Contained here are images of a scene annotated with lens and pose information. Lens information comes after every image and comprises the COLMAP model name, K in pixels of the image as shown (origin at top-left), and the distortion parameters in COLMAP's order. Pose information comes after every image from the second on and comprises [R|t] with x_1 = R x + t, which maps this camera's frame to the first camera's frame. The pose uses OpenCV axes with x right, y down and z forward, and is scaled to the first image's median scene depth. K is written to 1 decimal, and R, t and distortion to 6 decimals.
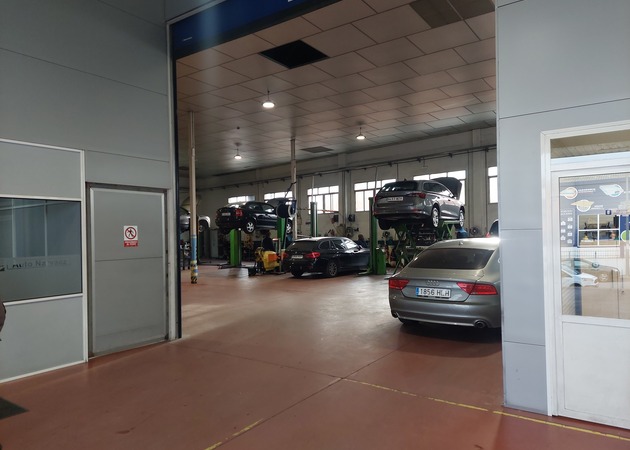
lens RADIAL K [[454.5, 0, 315.3], [0, 454.5, 231.2], [0, 0, 1]] dist [0.113427, -0.123898]
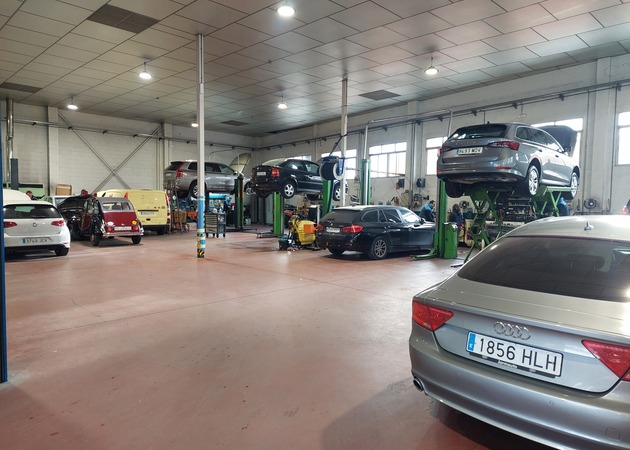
lens RADIAL K [[446.1, 0, 320.8], [0, 446.1, 228.1], [0, 0, 1]] dist [0.102338, -0.117862]
pose [[0.983128, 0.043982, -0.177552, 0.061417], [-0.032340, 0.997165, 0.067944, 0.002860], [0.180037, -0.061056, 0.981763, 0.228009]]
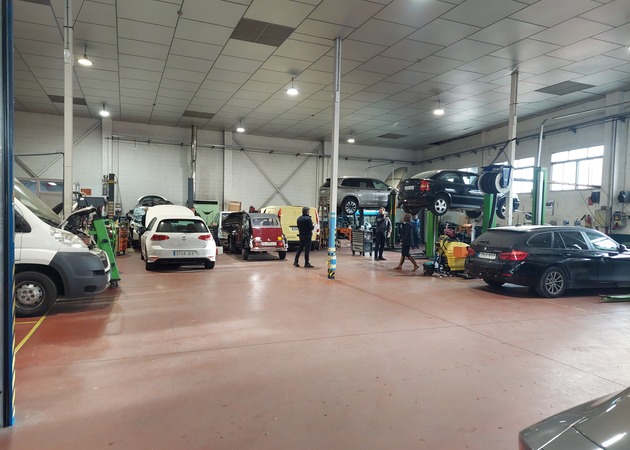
lens RADIAL K [[446.1, 0, 320.8], [0, 446.1, 228.1], [0, 0, 1]] dist [0.102338, -0.117862]
pose [[0.843153, 0.056855, -0.534659, 0.079529], [-0.039470, 0.998256, 0.043909, 0.002133], [0.536223, -0.015919, 0.843926, 0.322232]]
